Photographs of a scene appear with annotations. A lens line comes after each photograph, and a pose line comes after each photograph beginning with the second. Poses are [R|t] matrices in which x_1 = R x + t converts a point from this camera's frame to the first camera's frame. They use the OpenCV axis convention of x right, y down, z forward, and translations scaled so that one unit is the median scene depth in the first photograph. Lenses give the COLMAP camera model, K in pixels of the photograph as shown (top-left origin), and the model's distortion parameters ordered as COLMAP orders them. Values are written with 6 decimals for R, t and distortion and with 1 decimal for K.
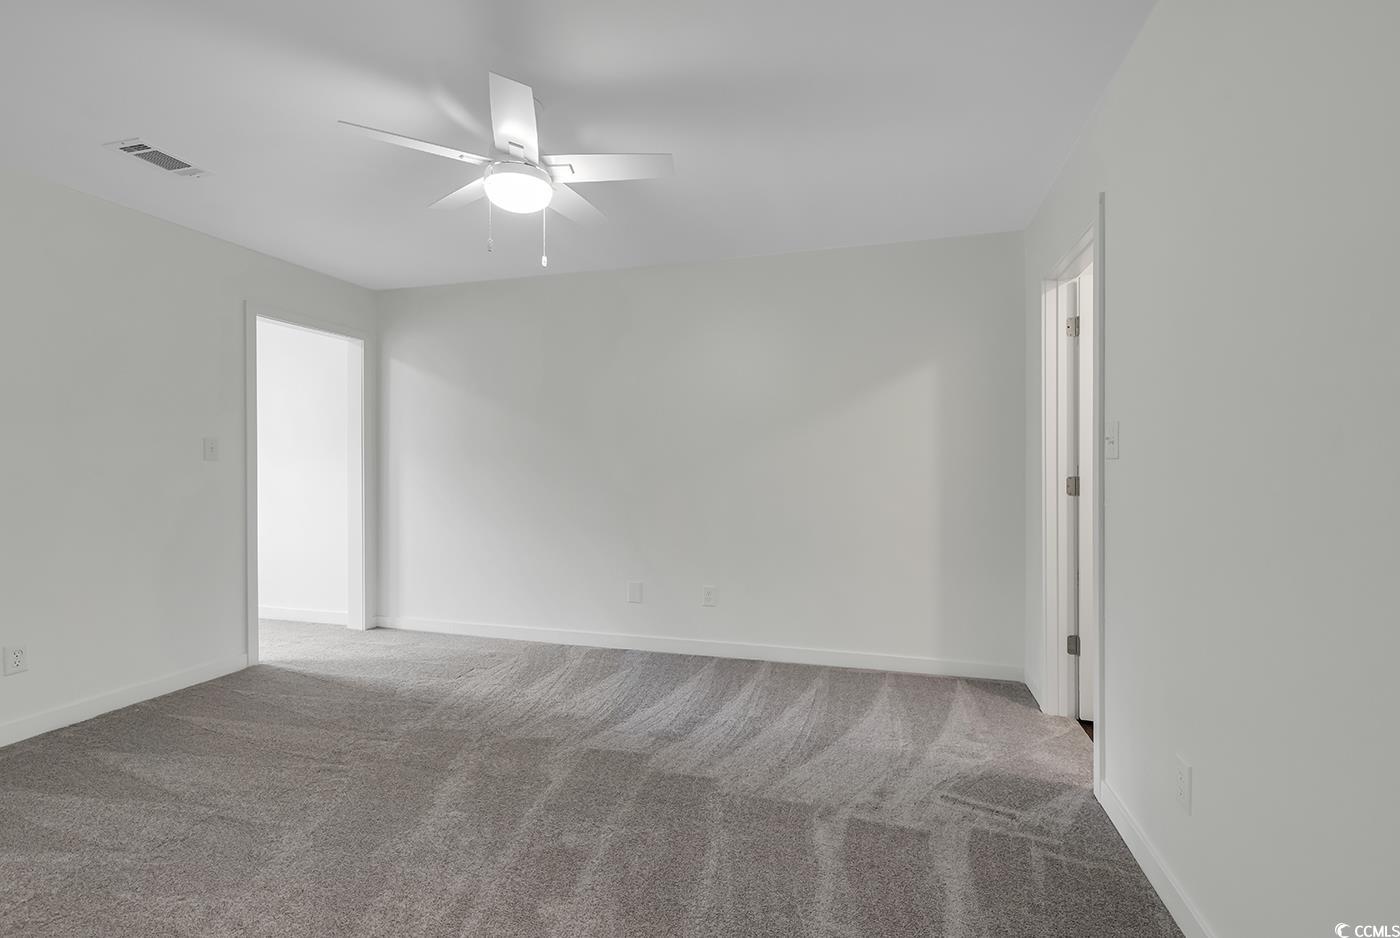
lens RADIAL K [[643.0, 0, 697.0], [0, 643.0, 464.6], [0, 0, 1]] dist [-0.000952, -0.000228]
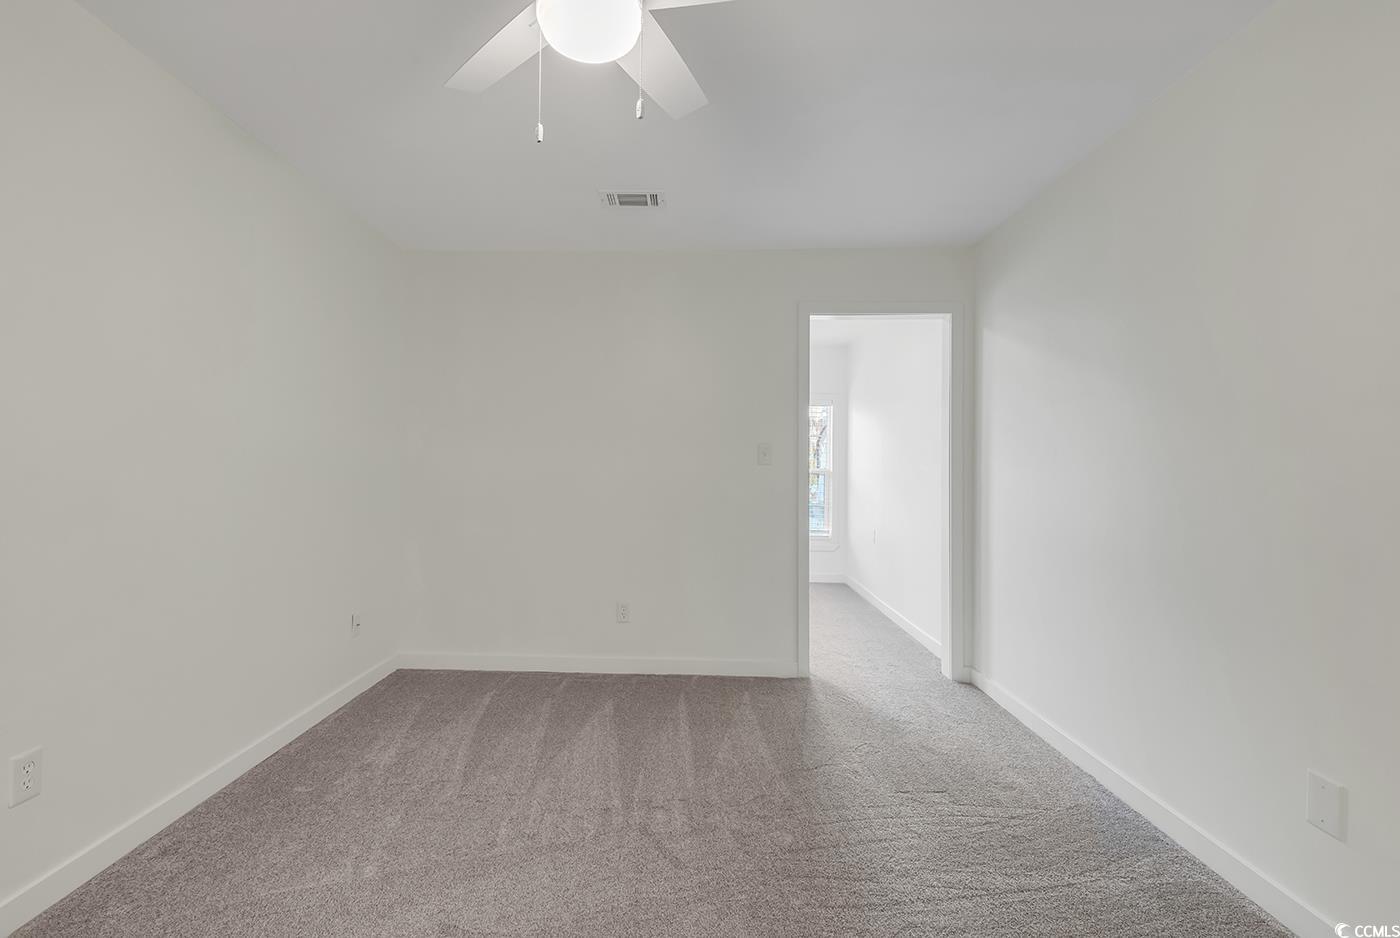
lens RADIAL K [[643.0, 0, 697.0], [0, 643.0, 464.6], [0, 0, 1]] dist [-0.000952, -0.000228]
pose [[0.232351, -0.003141, -0.972627, 0.219473], [-0.007086, 0.999963, -0.004922, -0.000887], [0.972606, 0.008036, 0.232320, 0.630794]]
